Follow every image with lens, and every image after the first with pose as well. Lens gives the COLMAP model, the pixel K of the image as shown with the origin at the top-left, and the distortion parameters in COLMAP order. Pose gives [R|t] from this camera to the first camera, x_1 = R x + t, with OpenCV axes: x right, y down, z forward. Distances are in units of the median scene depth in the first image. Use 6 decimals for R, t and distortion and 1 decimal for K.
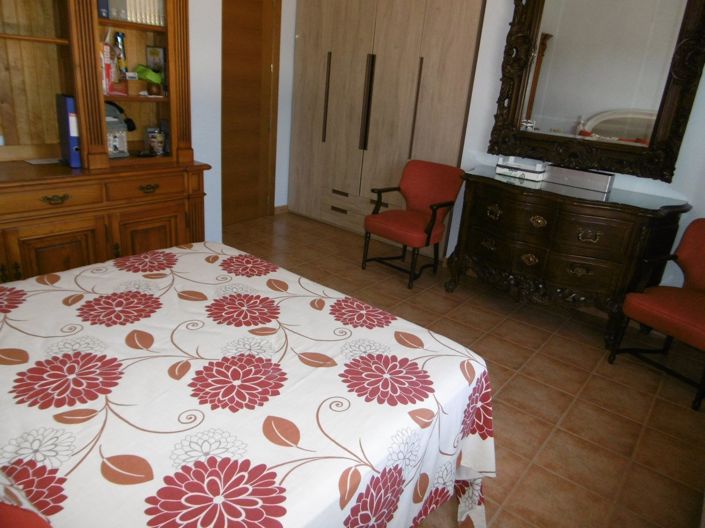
lens RADIAL K [[498.5, 0, 351.7], [0, 498.5, 262.6], [0, 0, 1]] dist [-0.004379, -0.007807]
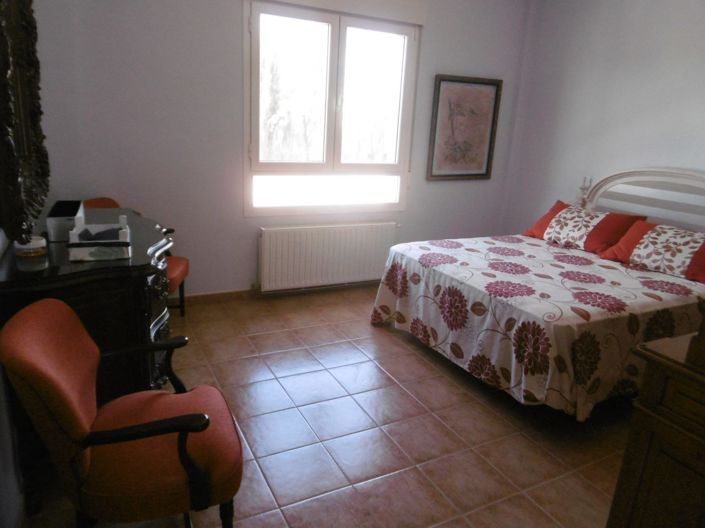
lens RADIAL K [[498.5, 0, 351.7], [0, 498.5, 264.0], [0, 0, 1]] dist [-0.004379, -0.007807]
pose [[-0.906645, -0.238559, 0.347972, -0.285464], [0.015905, 0.804872, 0.593236, -0.847140], [-0.421595, 0.543388, -0.725939, 2.209770]]
